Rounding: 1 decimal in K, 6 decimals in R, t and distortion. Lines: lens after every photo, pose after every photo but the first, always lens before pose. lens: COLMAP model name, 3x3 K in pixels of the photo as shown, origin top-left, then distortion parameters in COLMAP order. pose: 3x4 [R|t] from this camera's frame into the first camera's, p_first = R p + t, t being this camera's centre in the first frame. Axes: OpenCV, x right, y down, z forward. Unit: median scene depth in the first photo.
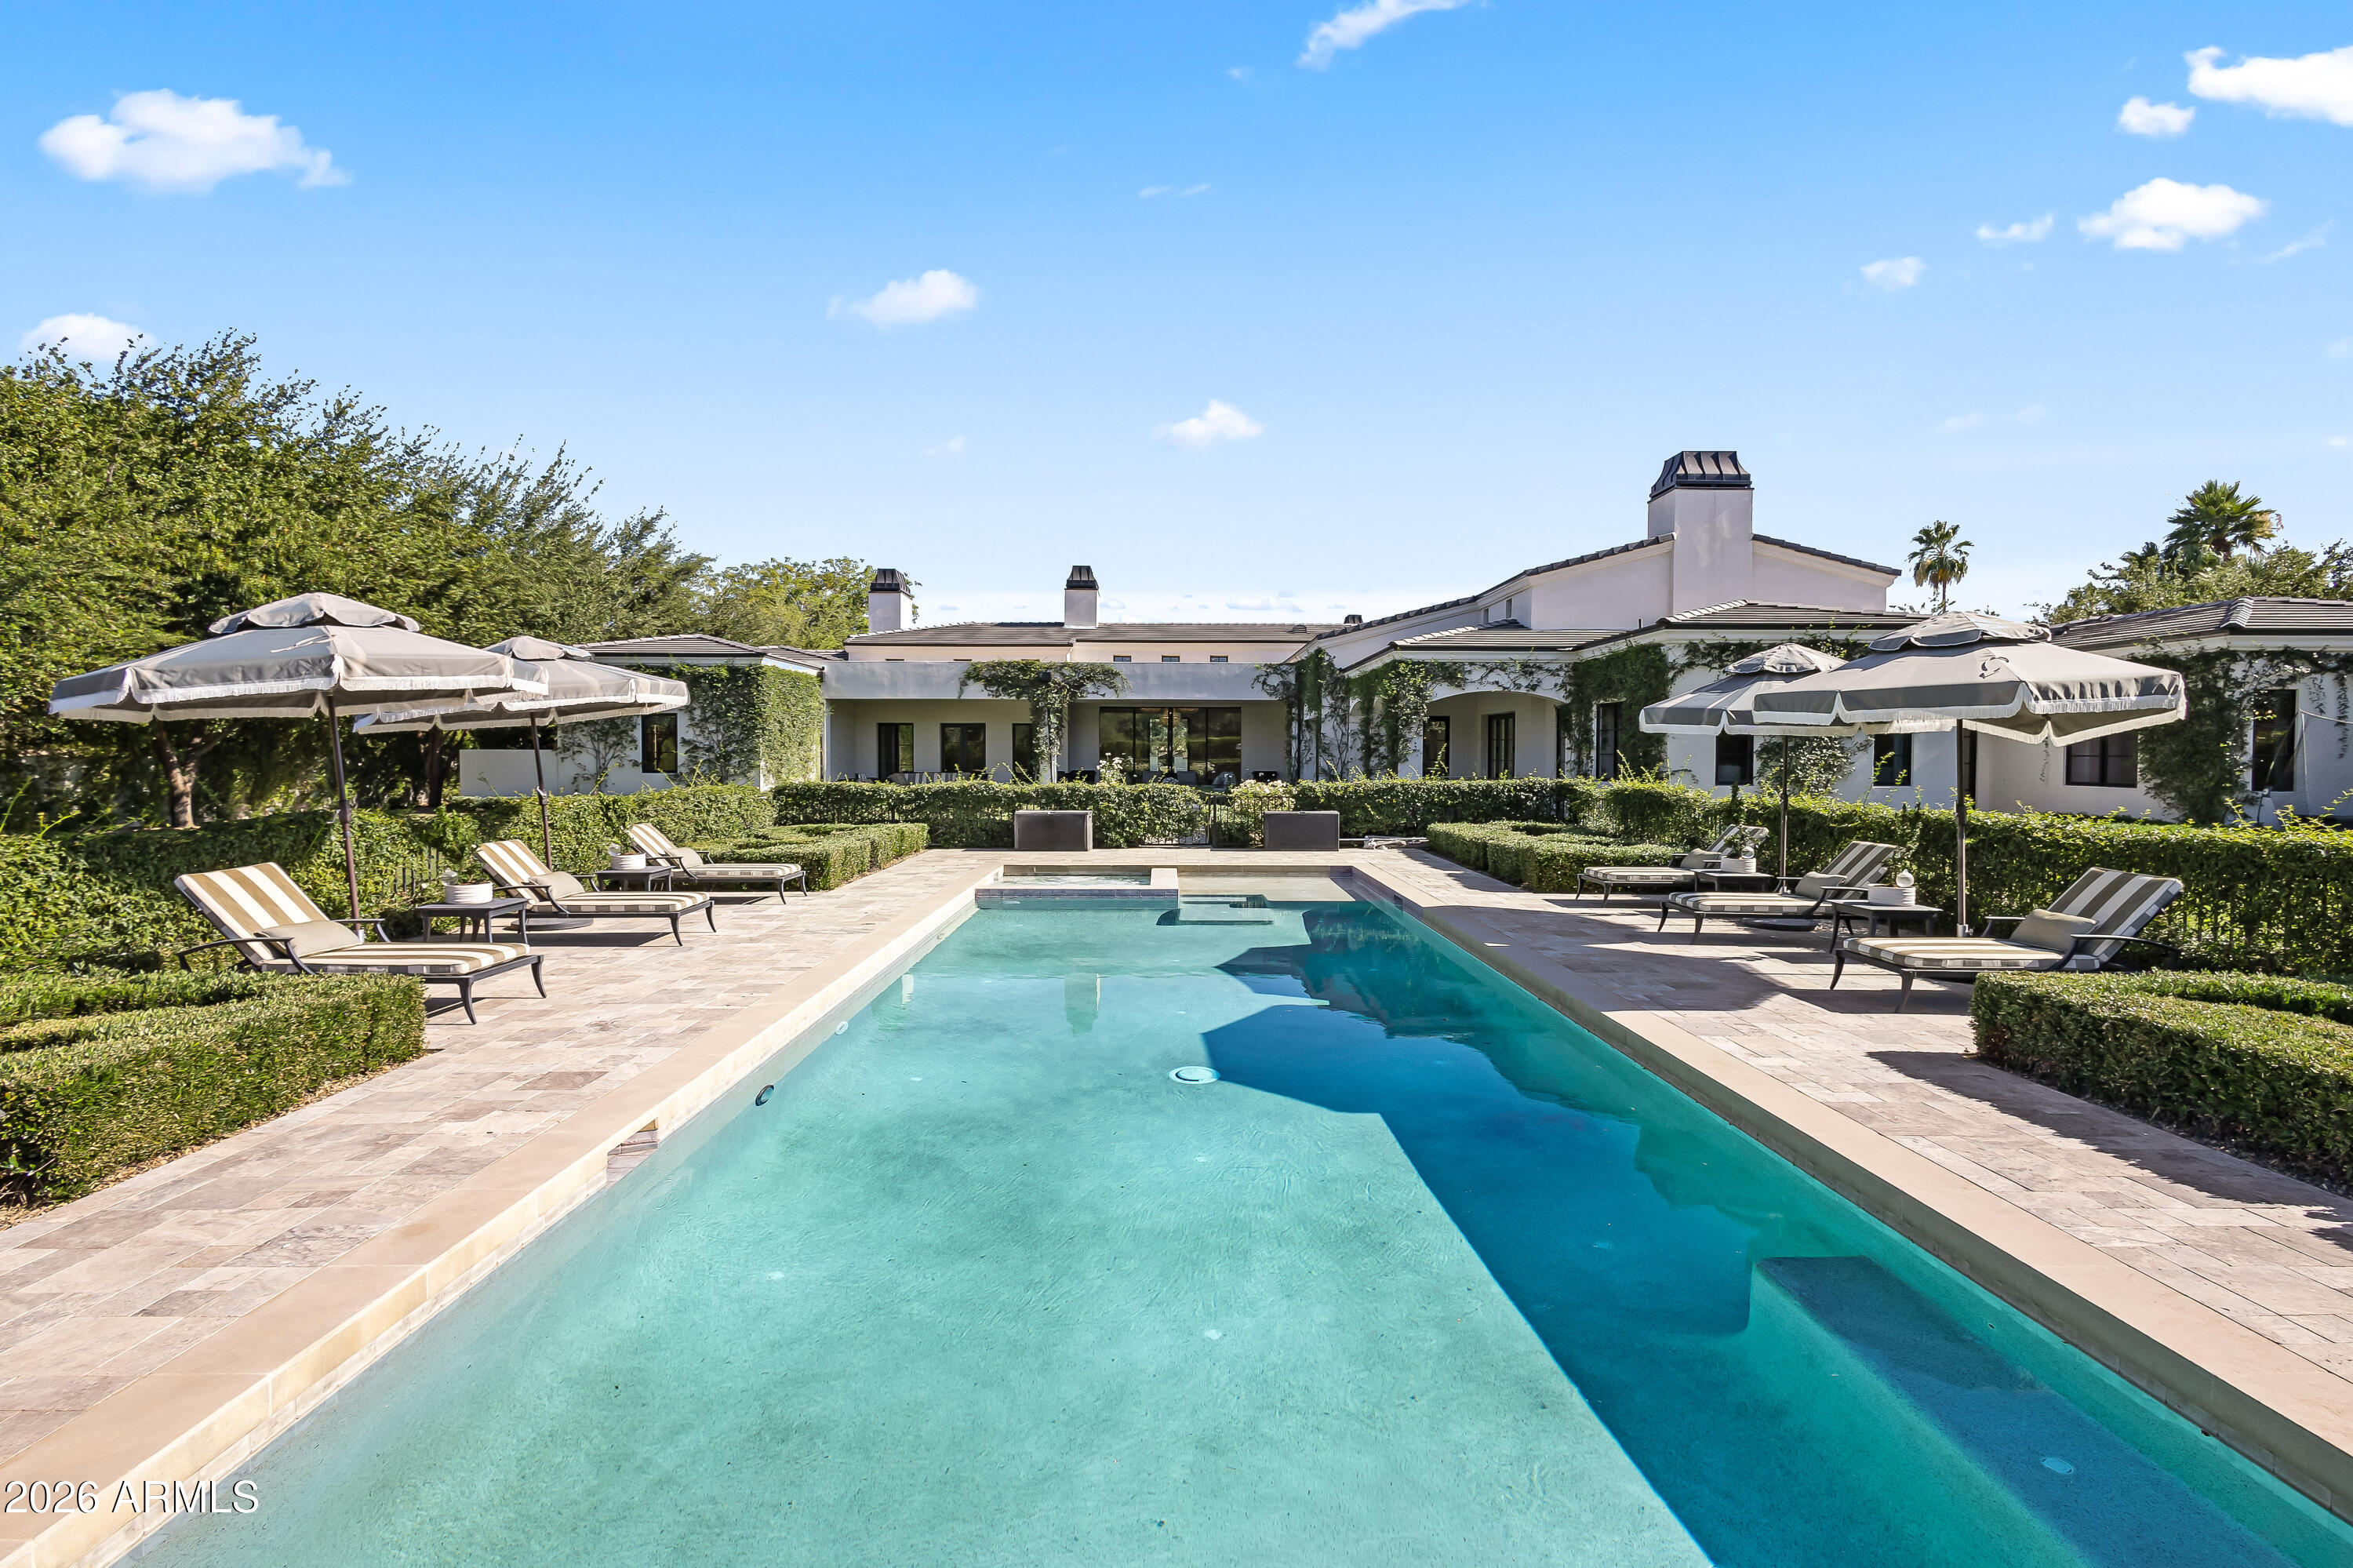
lens RADIAL K [[1145.2, 0, 1176.5], [0, 1145.2, 784.0], [0, 0, 1]] dist [0.012773, 0.001122]
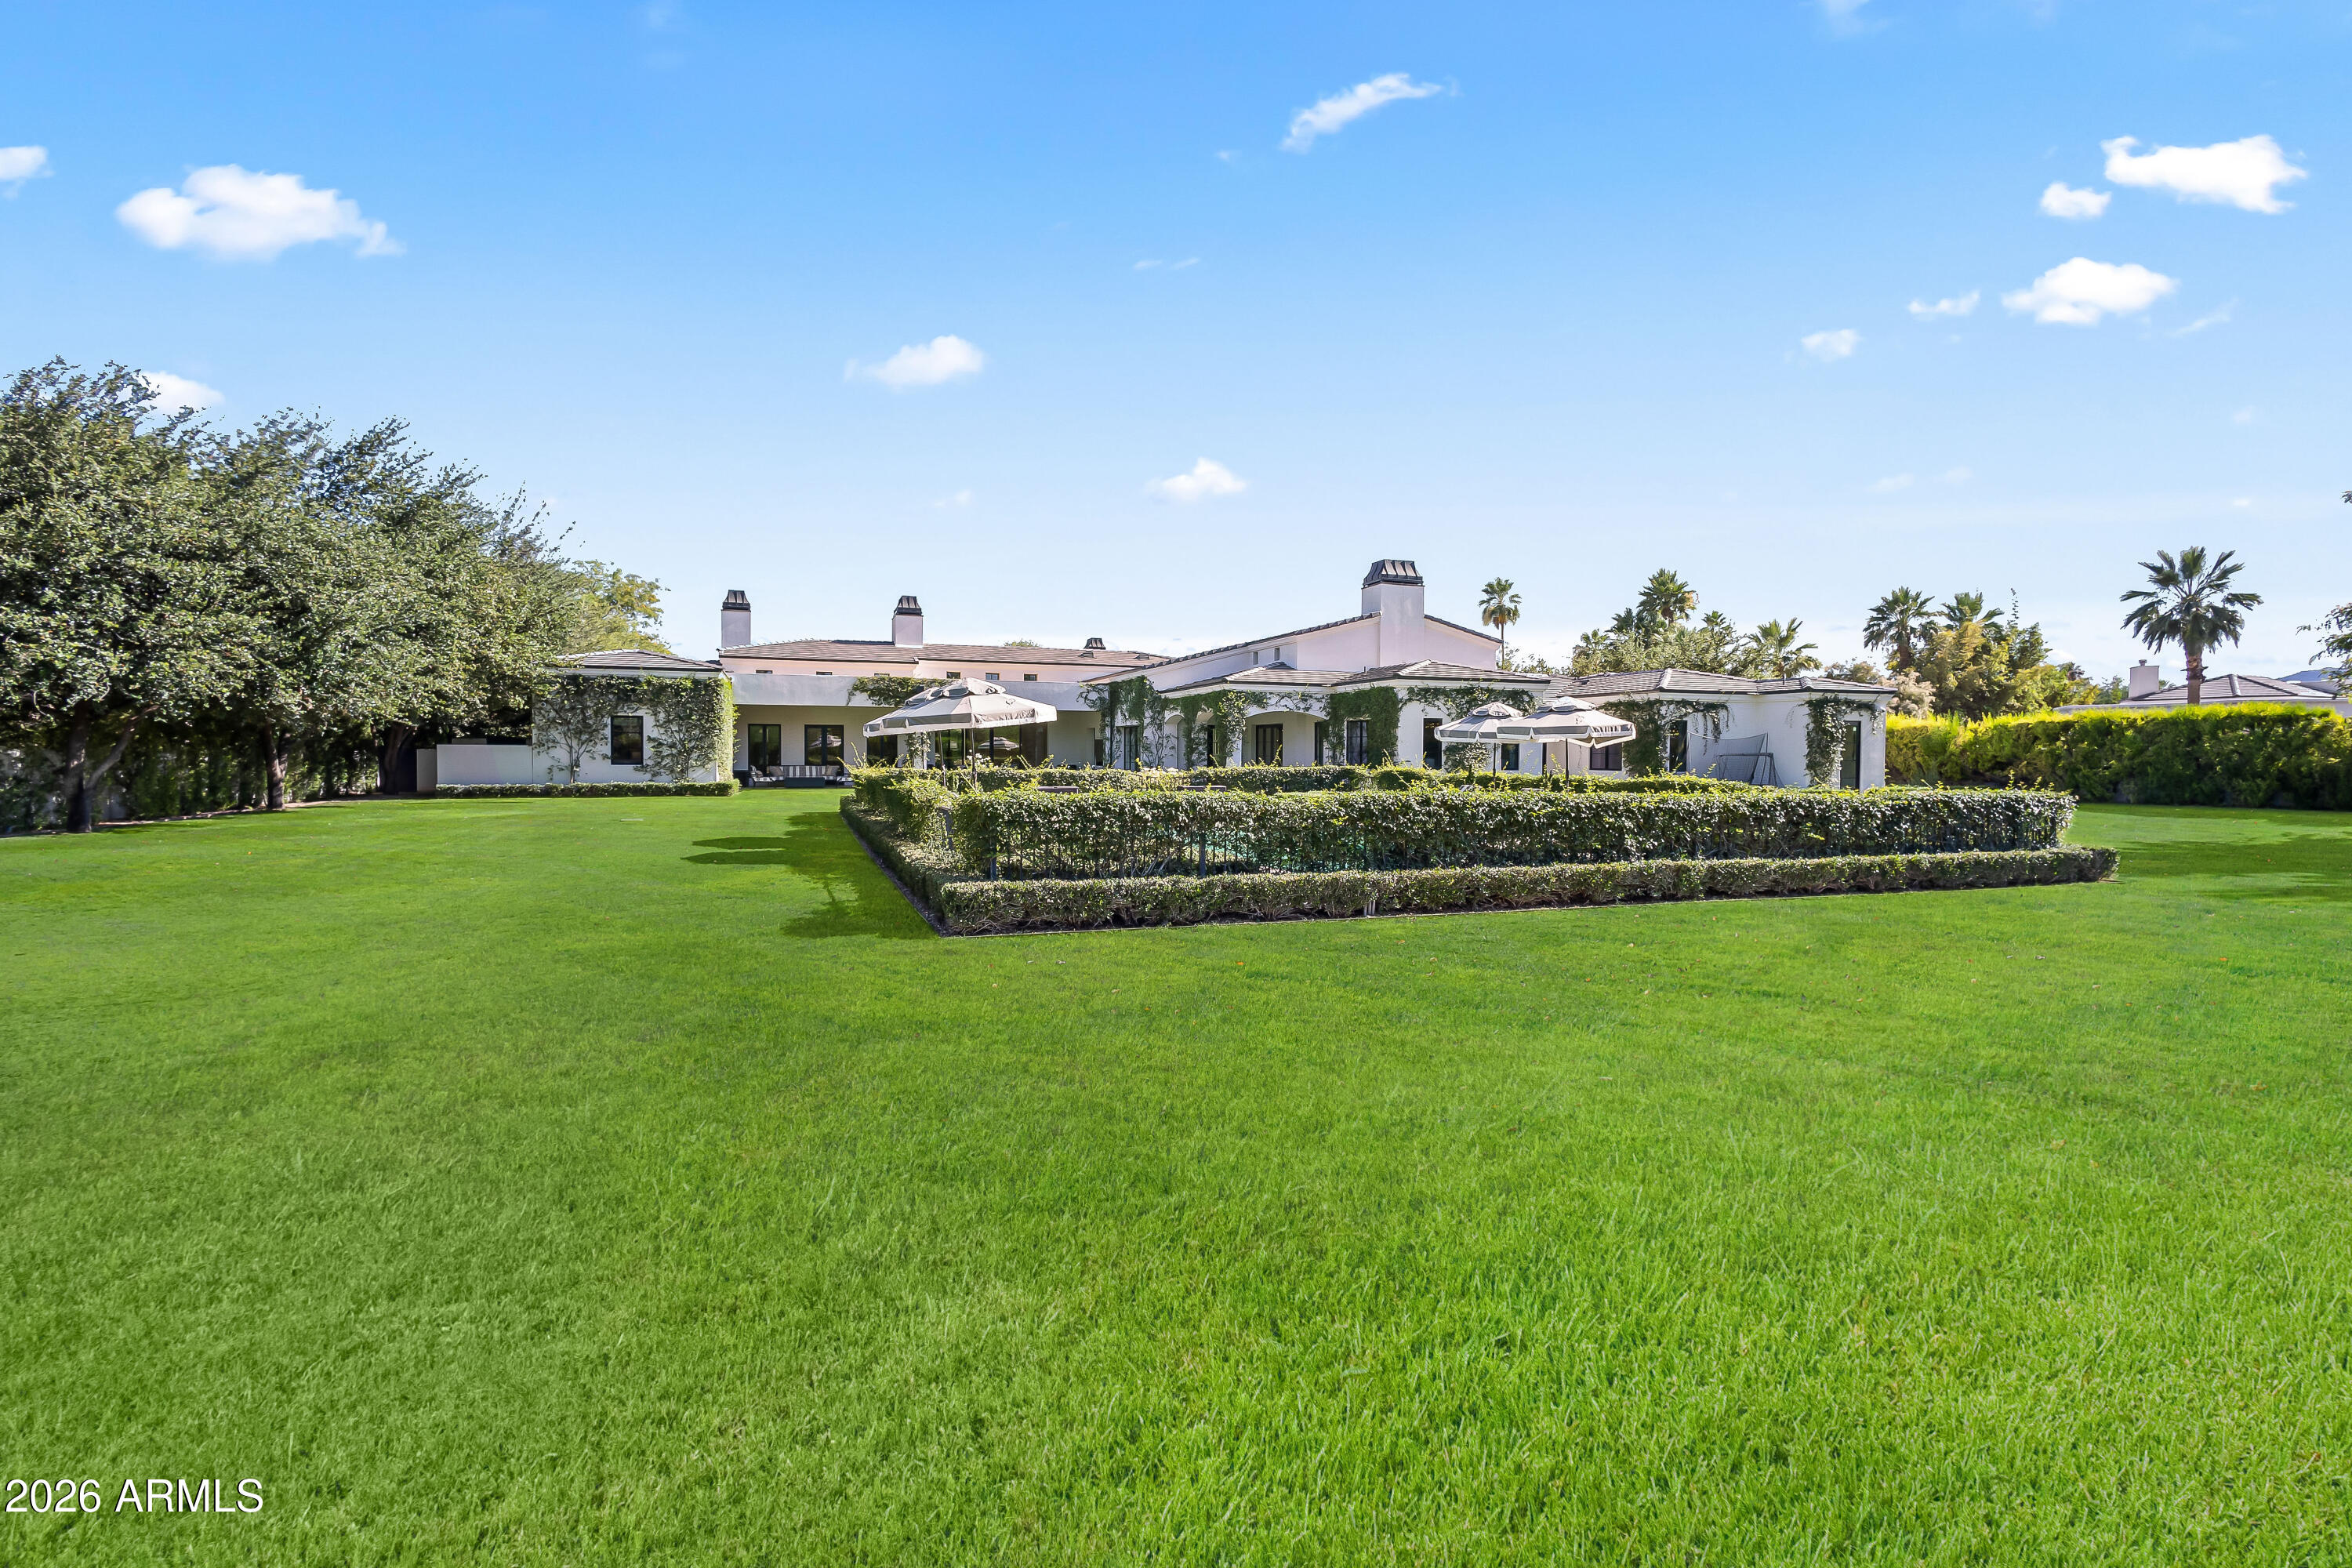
lens RADIAL K [[1144.7, 0, 1176.0], [0, 1144.7, 784.0], [0, 0, 1]] dist [0.012773, 0.001122]
pose [[0.948582, -0.005153, 0.316489, -0.284277], [0.004793, 0.999987, 0.001914, 0.011387], [-0.316495, -0.000298, 0.948594, -0.343187]]
